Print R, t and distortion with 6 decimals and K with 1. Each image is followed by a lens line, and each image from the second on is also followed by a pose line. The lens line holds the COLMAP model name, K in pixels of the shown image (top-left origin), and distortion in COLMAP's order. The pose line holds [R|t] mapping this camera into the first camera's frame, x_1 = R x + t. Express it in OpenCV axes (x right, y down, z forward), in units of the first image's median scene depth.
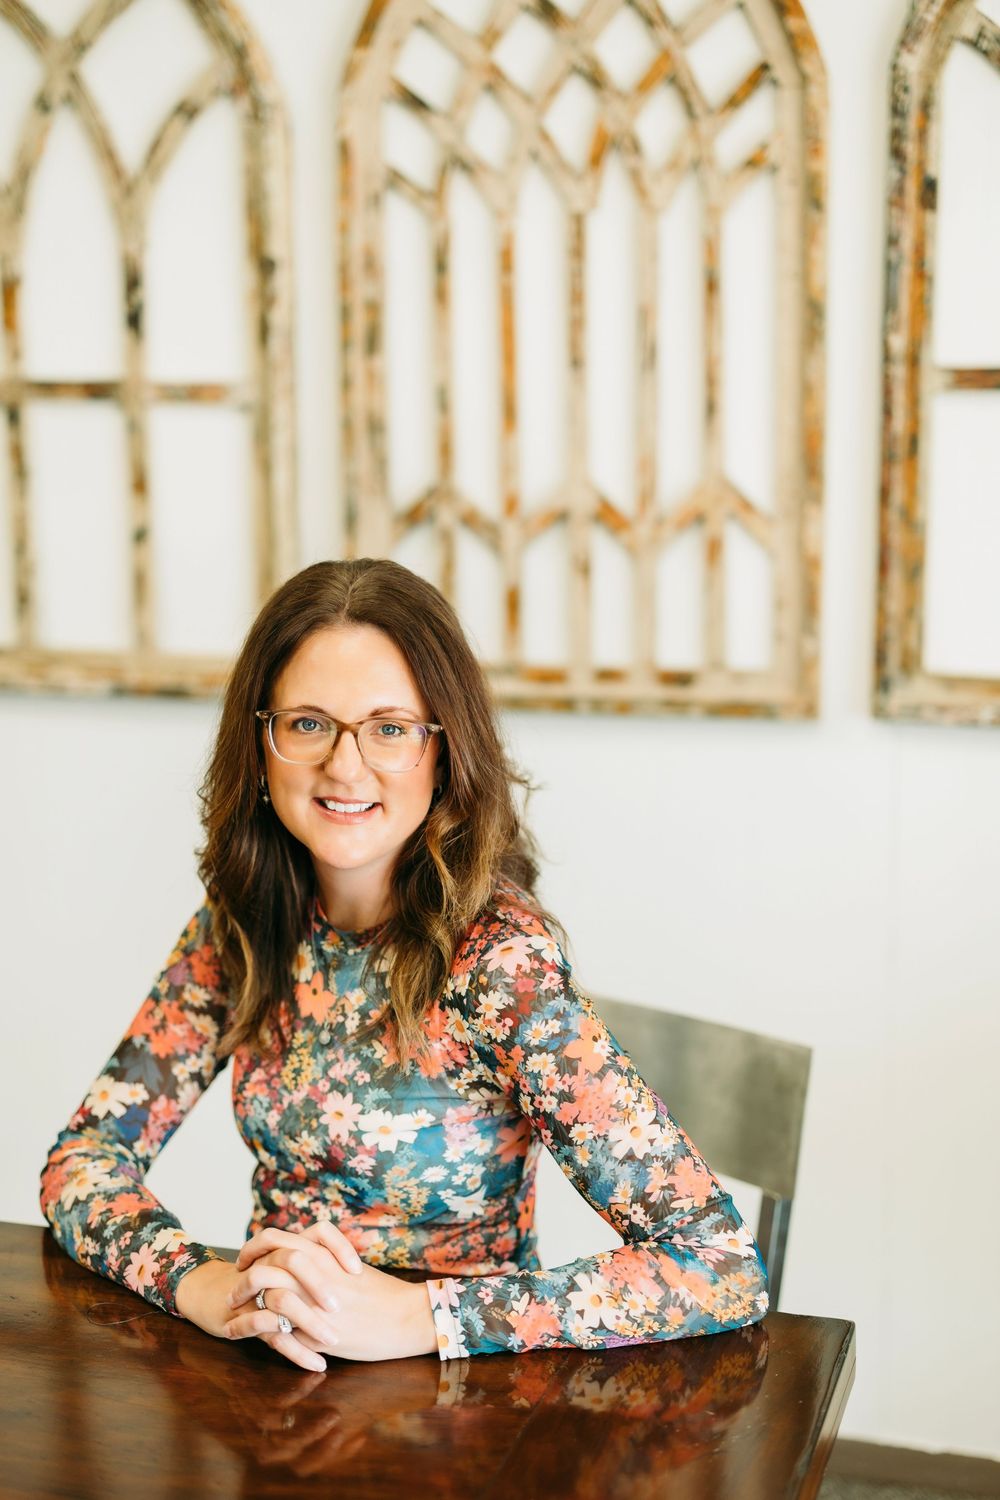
lens RADIAL K [[2206.3, 0, 500.3], [0, 2206.3, 752.8], [0, 0, 1]] dist [-0.002649, 0.000000]
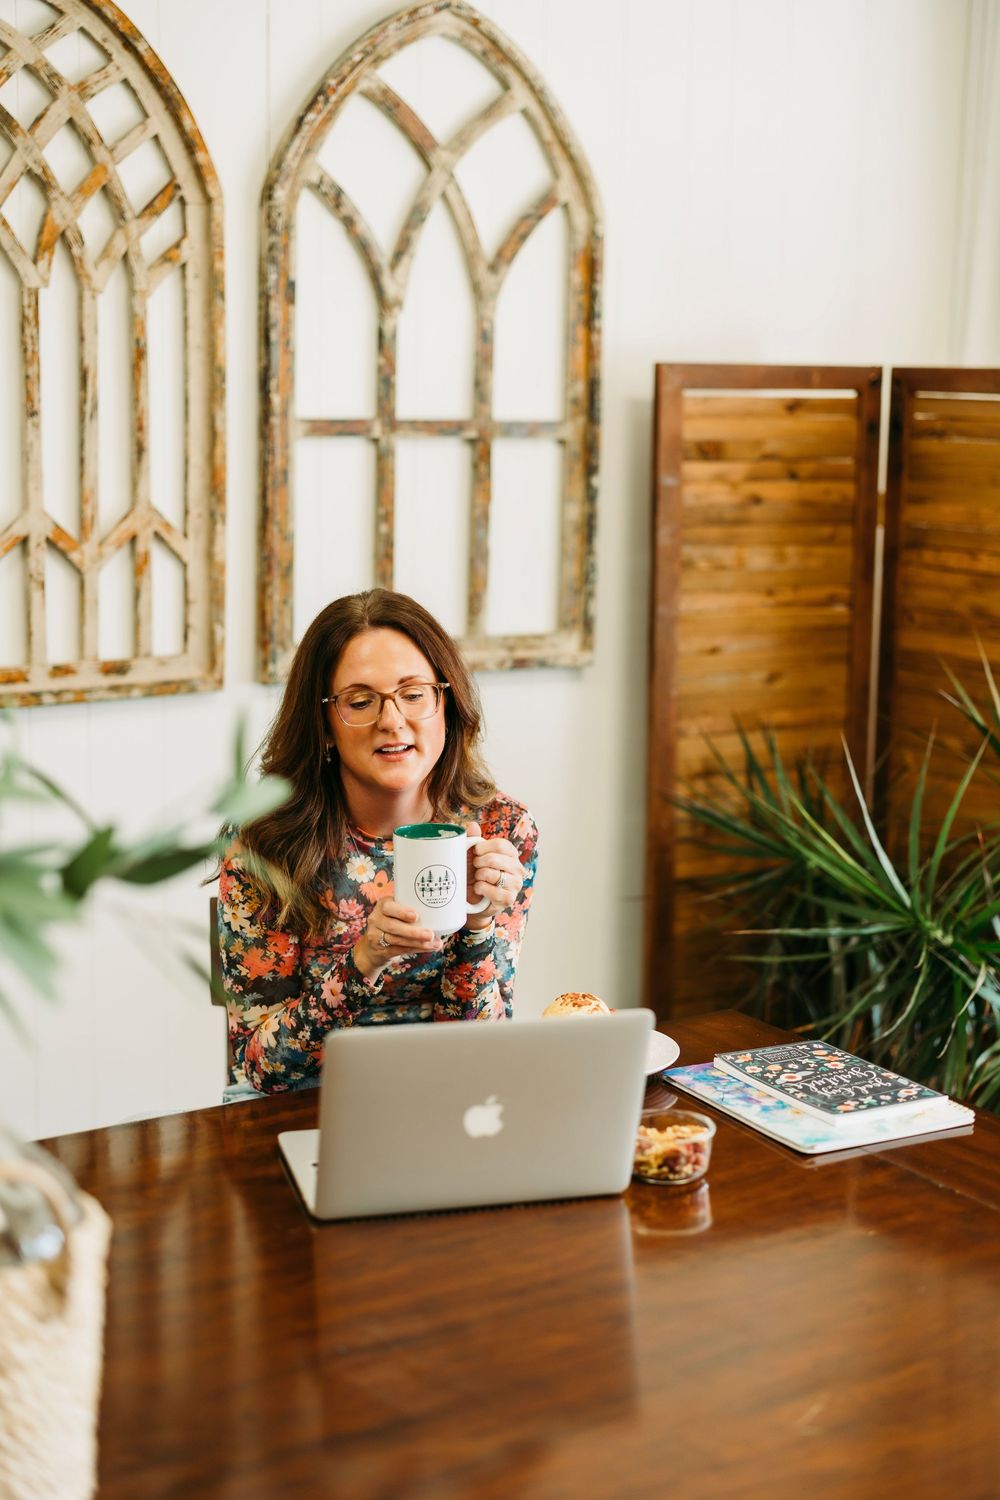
lens RADIAL K [[2206.3, 0, 513.2], [0, 2206.3, 744.1], [0, 0, 1]] dist [-0.002649, 0.000000]
pose [[0.621499, -0.112763, 0.775257, -0.765829], [0.113390, 0.992114, 0.053405, -0.032935], [-0.775165, 0.054716, 0.629384, 0.051714]]
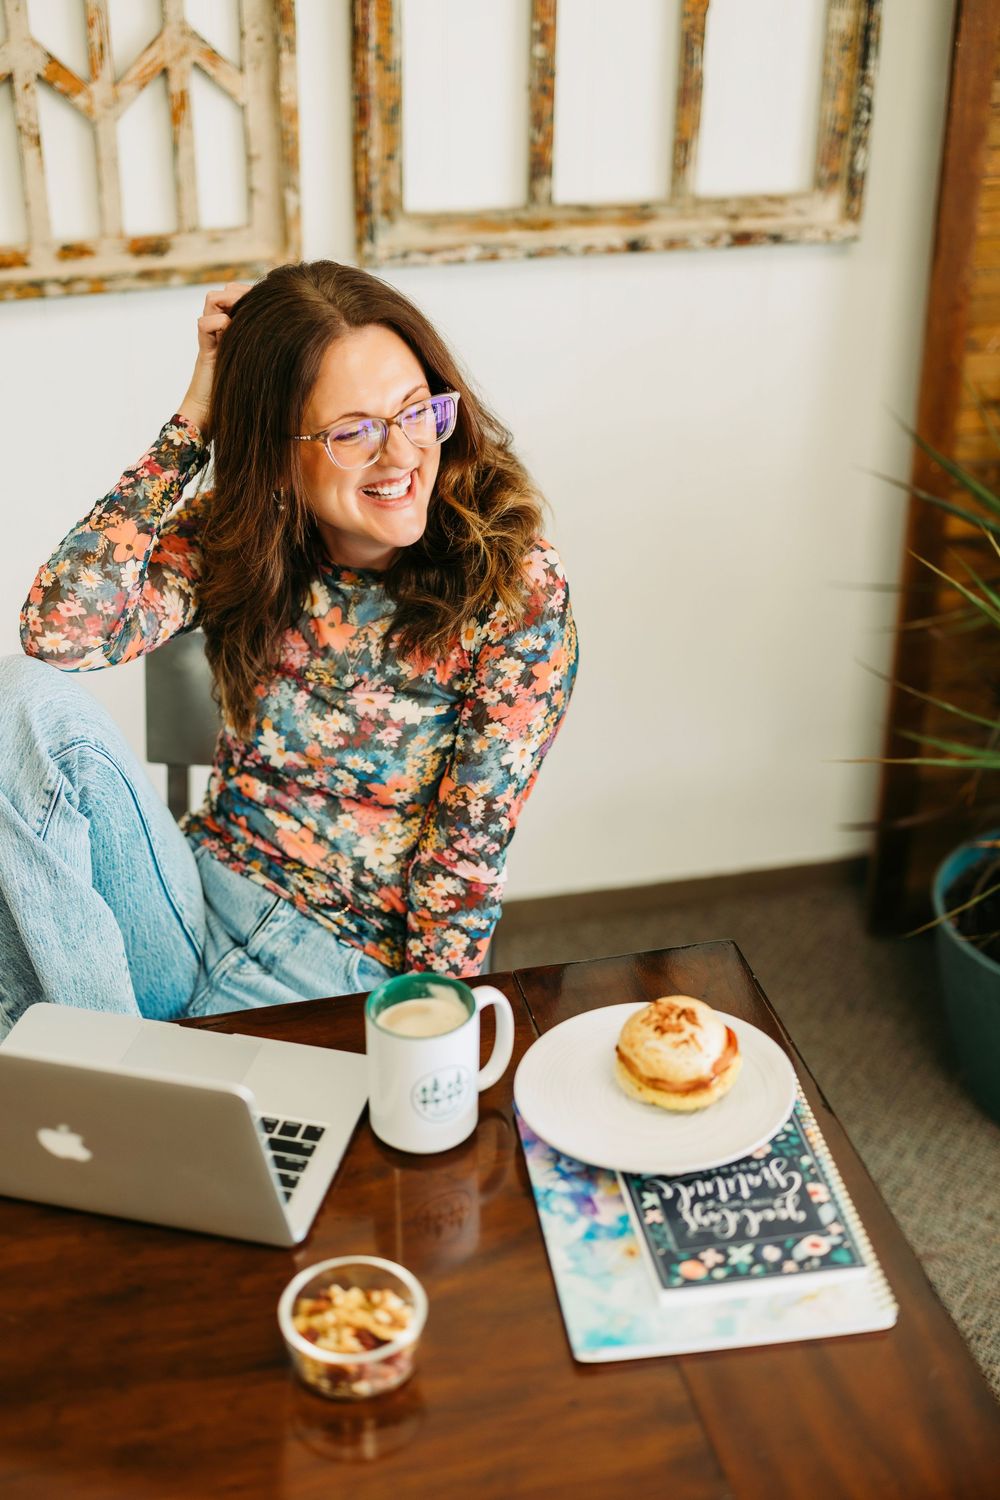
lens RADIAL K [[2206.3, 0, 488.3], [0, 2206.3, 759.3], [0, 0, 1]] dist [-0.002649, 0.000000]
pose [[0.851074, -0.259993, 0.456154, -0.291328], [0.081595, 0.923728, 0.374258, -0.176799], [-0.518667, -0.281301, 0.807375, 0.105136]]
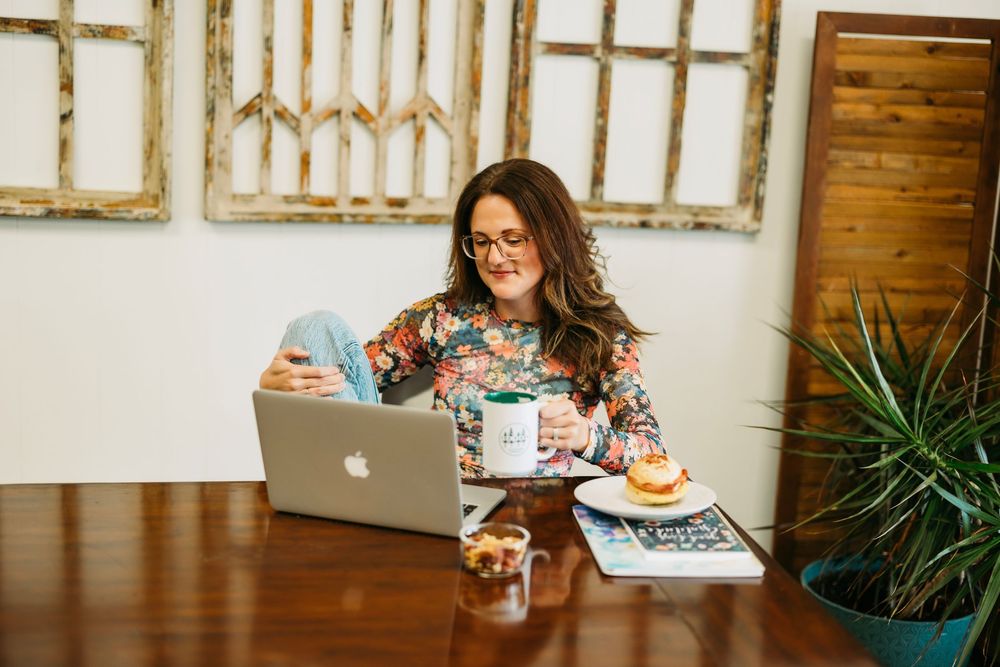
lens RADIAL K [[1470.8, 0, 490.1], [0, 1470.8, 340.2], [0, 0, 1]] dist [-0.002649, 0.000000]
pose [[0.874423, -0.049238, 0.482659, -0.466758], [0.027456, 0.998265, 0.052096, 0.020027], [-0.484386, -0.032301, 0.874258, -0.125999]]
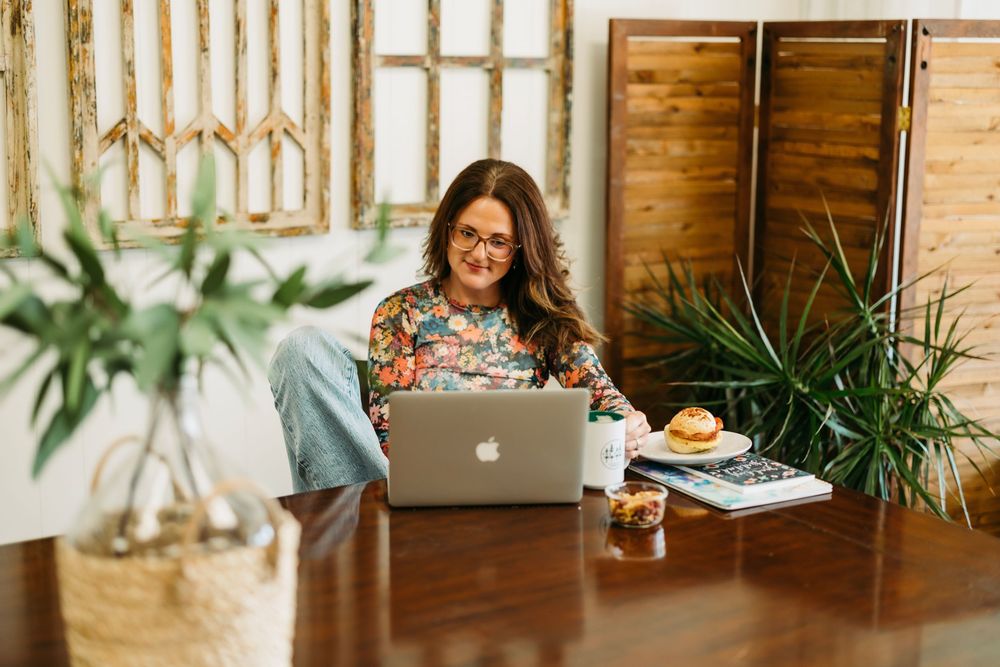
lens RADIAL K [[1470.8, 0, 504.7], [0, 1470.8, 332.1], [0, 0, 1]] dist [-0.002649, 0.000000]
pose [[0.613282, -0.130763, 0.778965, -0.805924], [0.120400, 0.990153, 0.071423, -0.001717], [-0.780634, 0.049985, 0.622986, 0.058205]]
